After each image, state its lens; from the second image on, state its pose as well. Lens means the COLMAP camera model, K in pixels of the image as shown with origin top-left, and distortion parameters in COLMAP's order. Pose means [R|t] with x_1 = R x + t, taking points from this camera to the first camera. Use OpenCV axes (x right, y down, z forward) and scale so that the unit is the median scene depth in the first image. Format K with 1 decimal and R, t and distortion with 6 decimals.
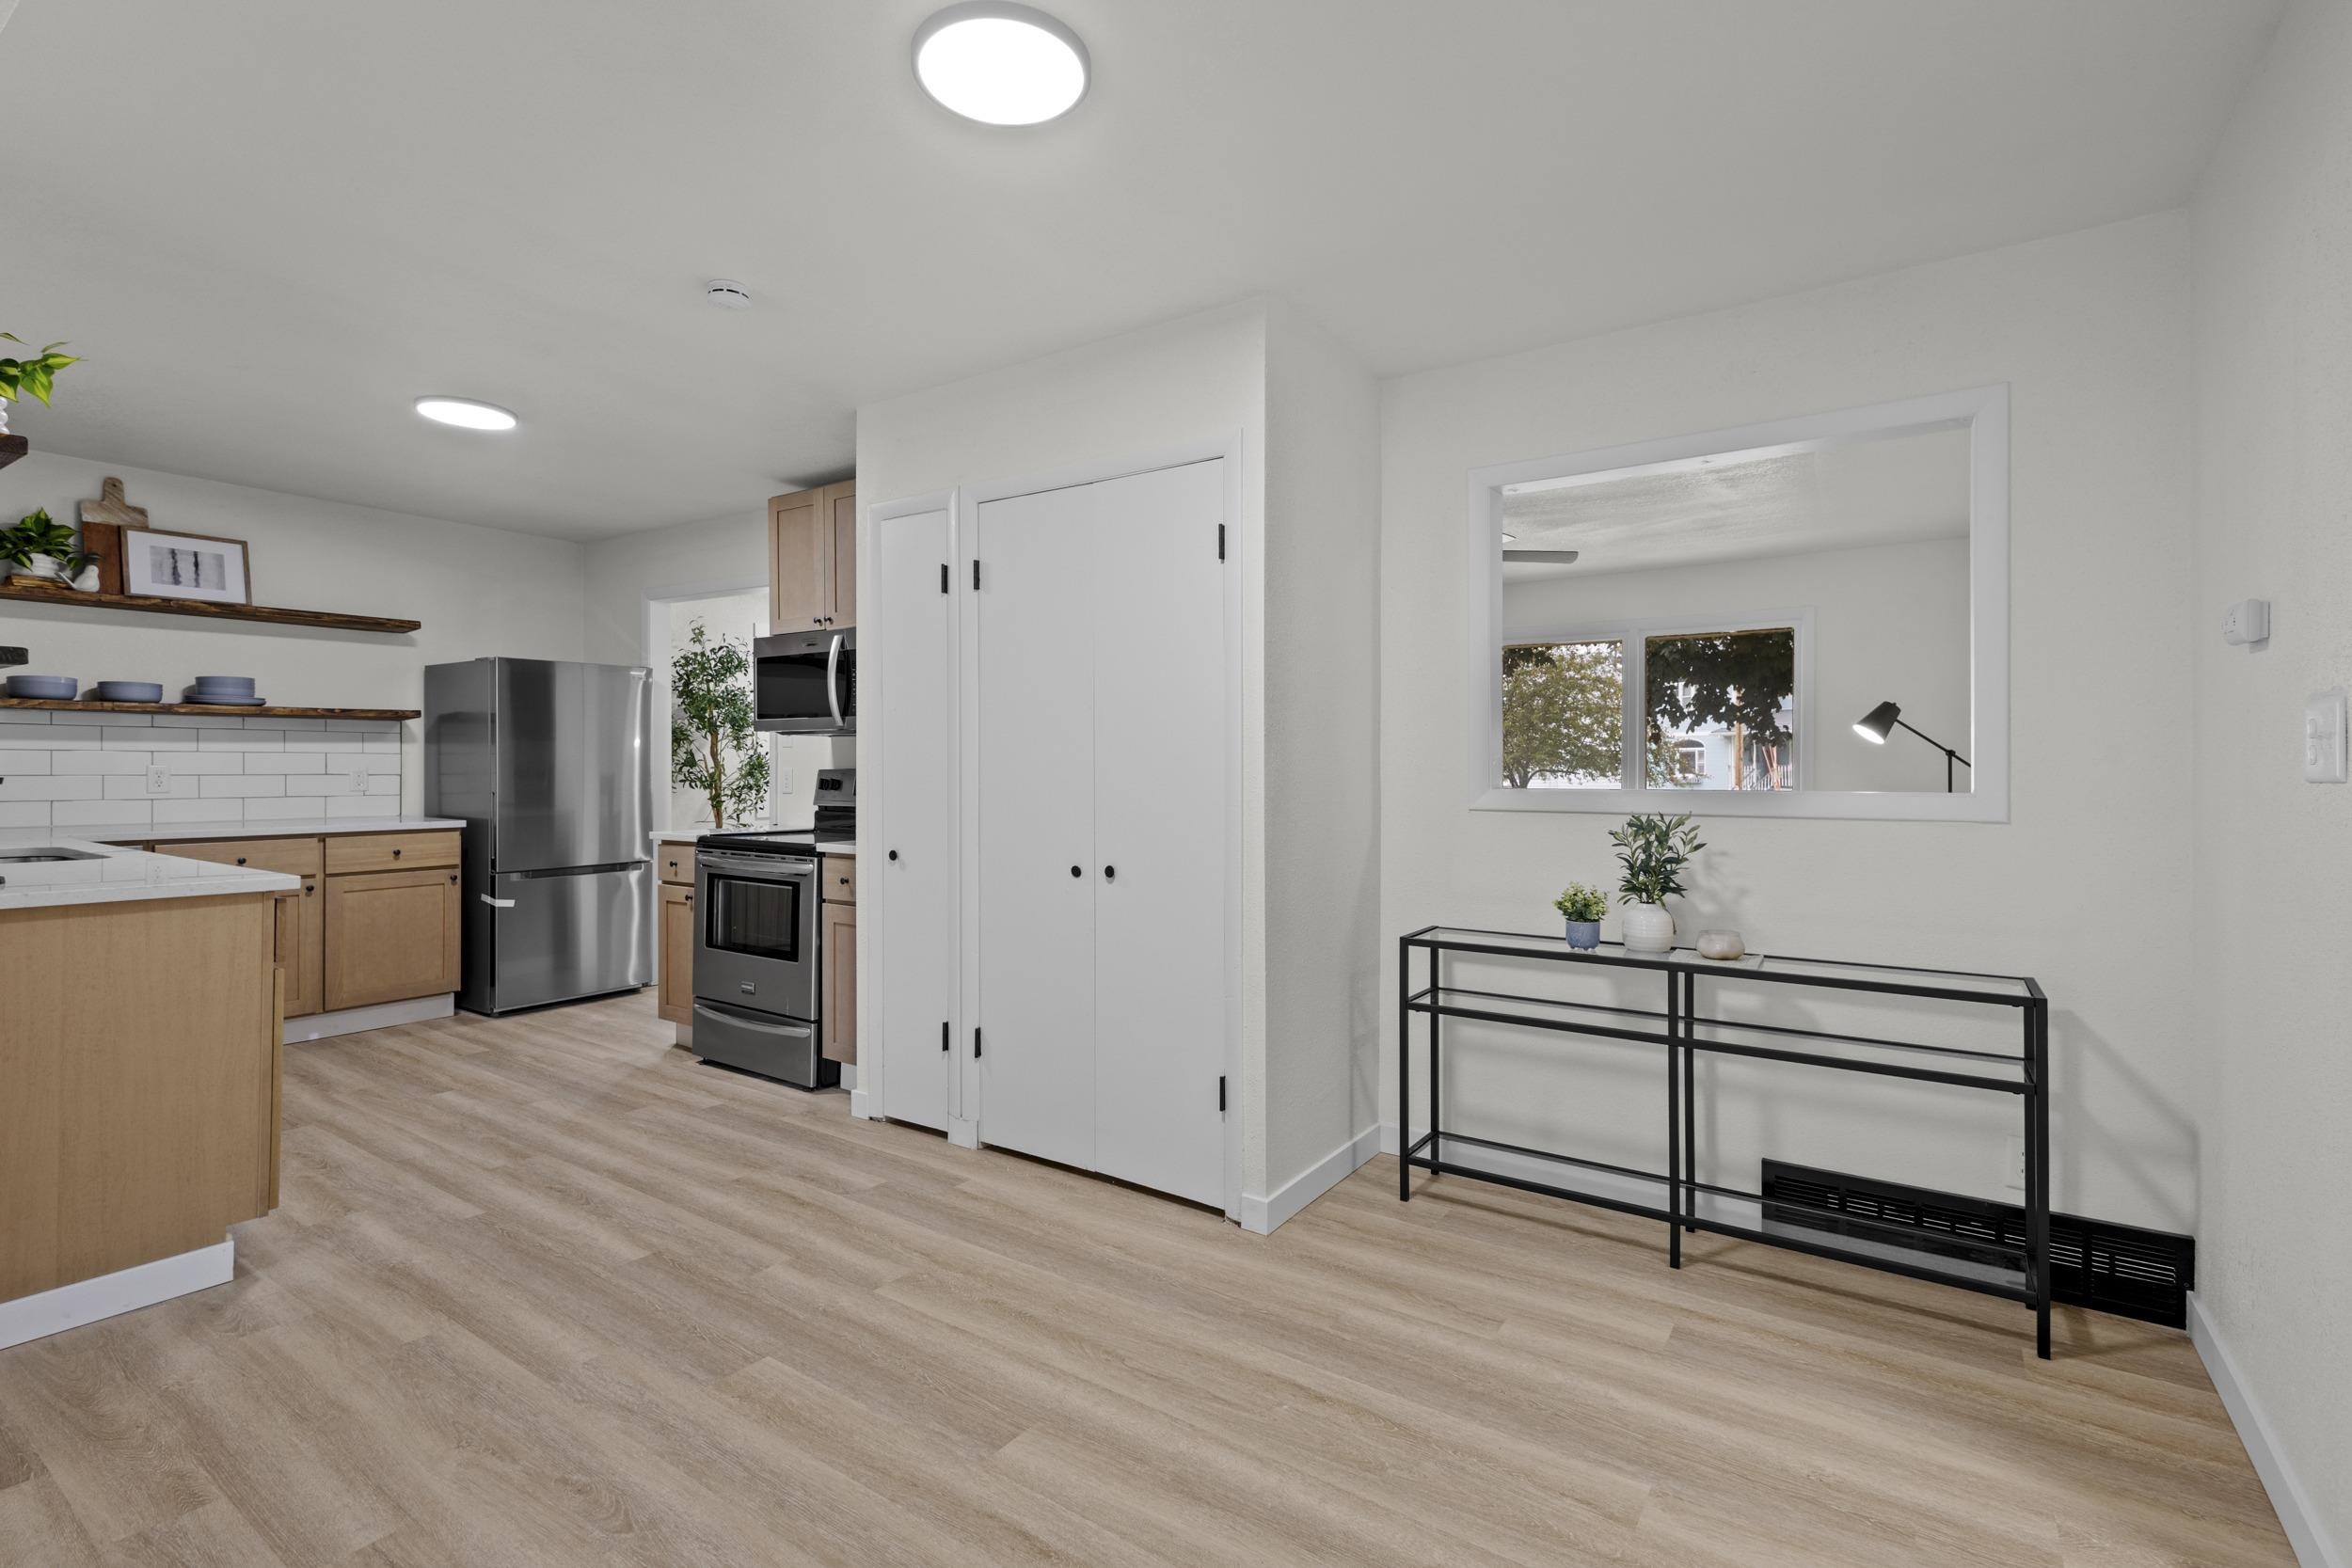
lens RADIAL K [[1075.1, 0, 1186.9], [0, 1075.1, 765.3], [0, 0, 1]] dist [0.001501, -0.000263]
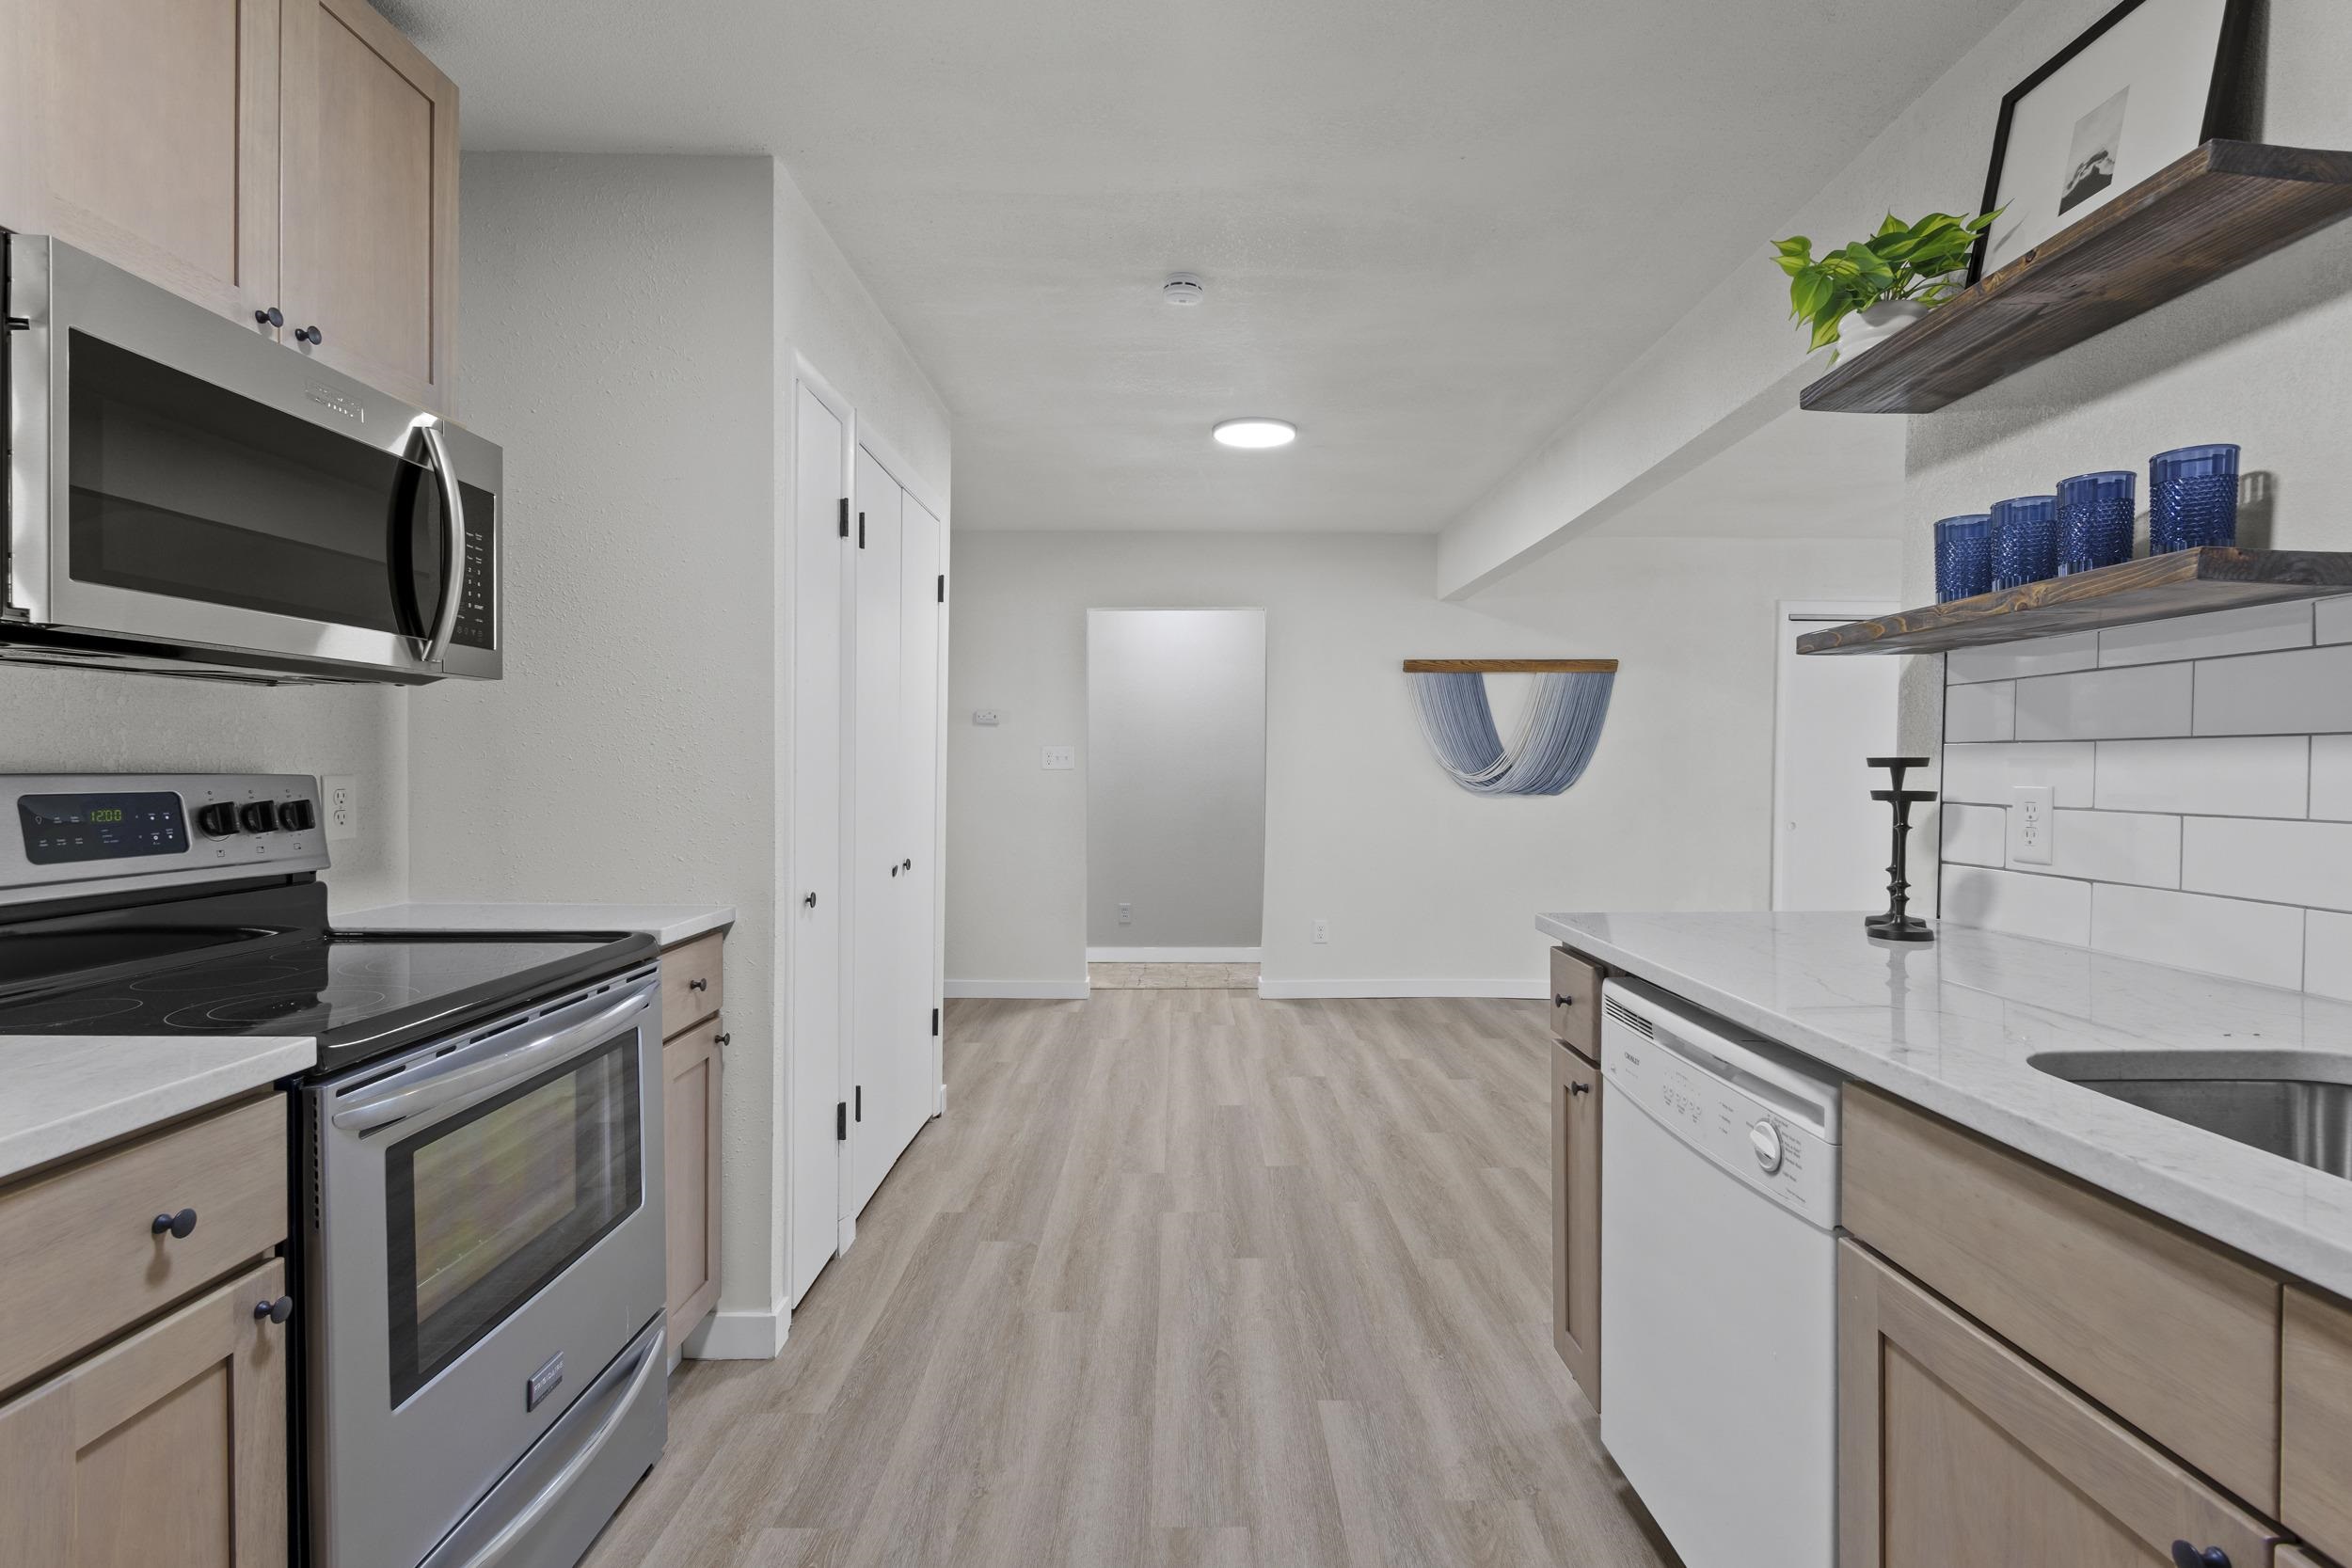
lens RADIAL K [[1075.1, 0, 1186.9], [0, 1075.1, 765.3], [0, 0, 1]] dist [0.001501, -0.000263]
pose [[-0.558623, -0.006898, 0.829393, -1.366268], [-0.007069, 0.999969, 0.003555, -0.004762], [-0.829392, -0.003877, -0.558654, 1.690308]]
